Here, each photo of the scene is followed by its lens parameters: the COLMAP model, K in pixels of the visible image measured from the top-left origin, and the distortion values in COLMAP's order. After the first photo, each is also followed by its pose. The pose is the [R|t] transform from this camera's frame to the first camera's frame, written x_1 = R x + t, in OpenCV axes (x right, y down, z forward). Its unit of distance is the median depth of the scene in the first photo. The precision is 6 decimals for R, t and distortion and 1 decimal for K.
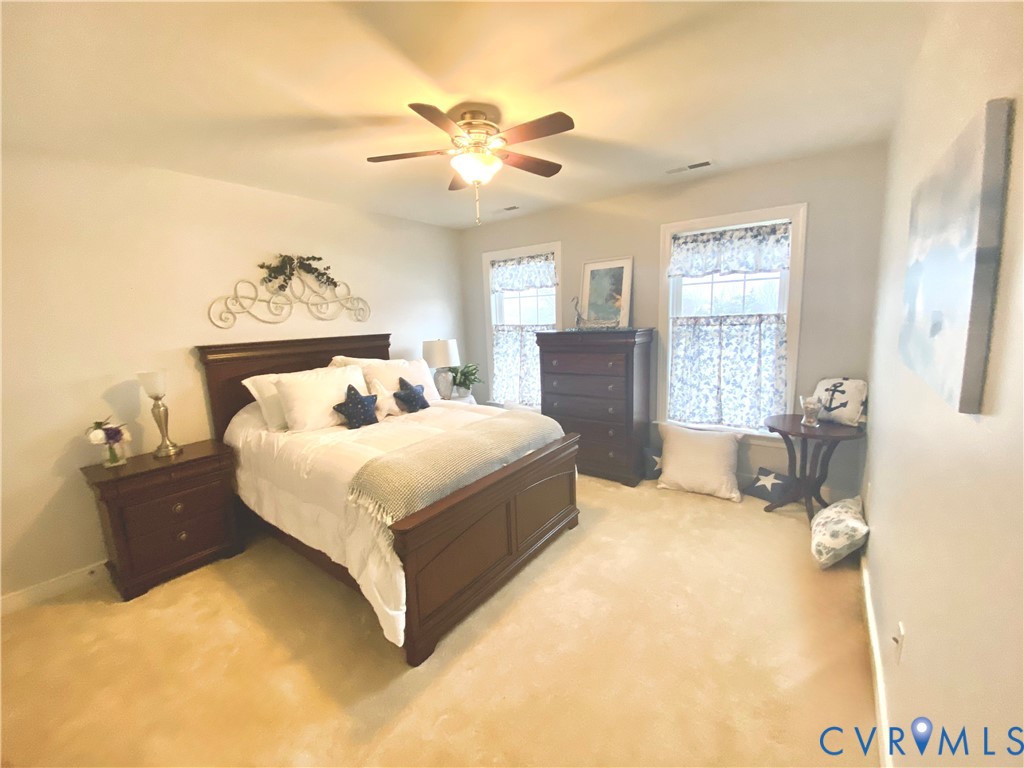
lens RADIAL K [[414.0, 0, 513.3], [0, 414.0, 384.7], [0, 0, 1]] dist [0.016768, -0.020007]
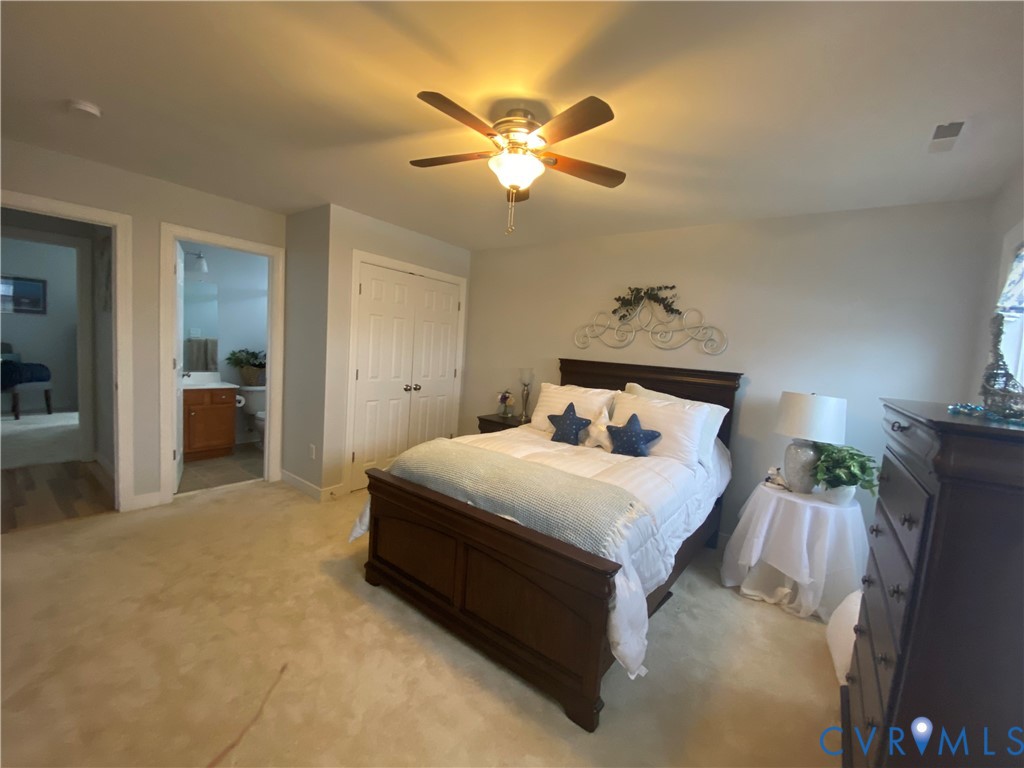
lens RADIAL K [[414.0, 0, 513.3], [0, 414.0, 384.7], [0, 0, 1]] dist [0.016768, -0.020007]
pose [[-0.023745, 0.124124, -0.991983, 0.584852], [-0.232730, 0.964314, 0.126233, -0.127492], [0.972252, 0.233861, 0.005990, 0.740233]]
